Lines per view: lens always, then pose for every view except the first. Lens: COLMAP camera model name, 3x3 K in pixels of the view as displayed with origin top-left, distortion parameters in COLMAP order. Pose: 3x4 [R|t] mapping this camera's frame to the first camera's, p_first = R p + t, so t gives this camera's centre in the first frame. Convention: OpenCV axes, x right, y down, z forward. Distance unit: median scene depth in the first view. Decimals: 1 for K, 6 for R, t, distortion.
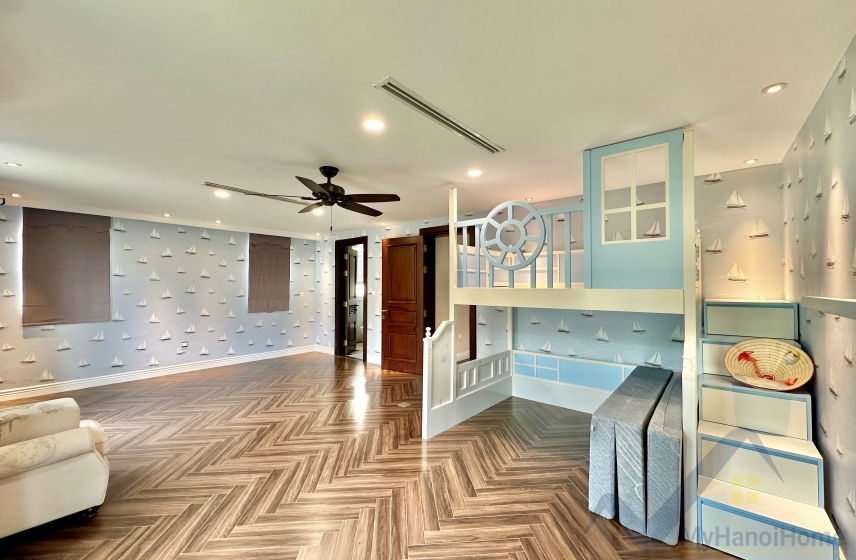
lens RADIAL K [[340.7, 0, 426.1], [0, 340.7, 281.7], [0, 0, 1]] dist [0.000061, 0.000596]
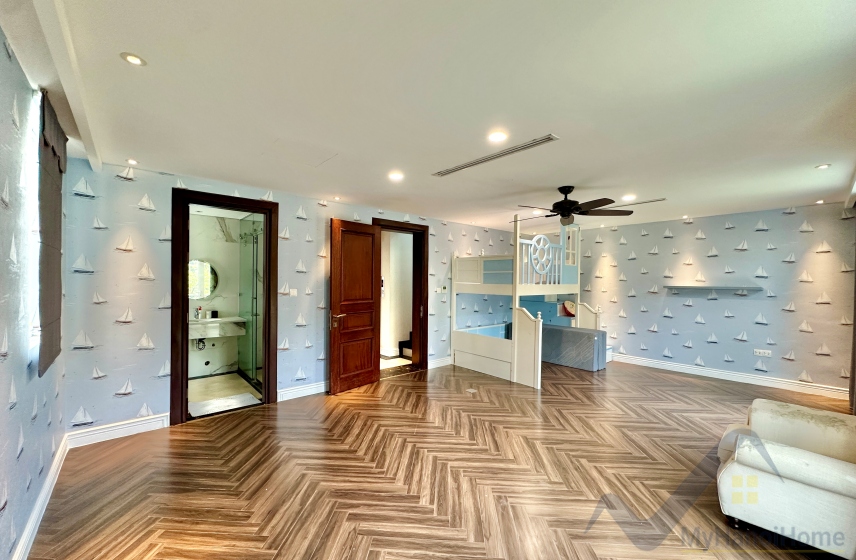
lens RADIAL K [[340.7, 0, 430.6], [0, 340.7, 282.5], [0, 0, 1]] dist [0.000061, 0.000596]
pose [[0.148292, -0.007449, 0.988916, -1.342217], [-0.016914, 0.999806, 0.010067, 0.002476], [-0.988799, -0.018220, 0.148137, 1.116629]]
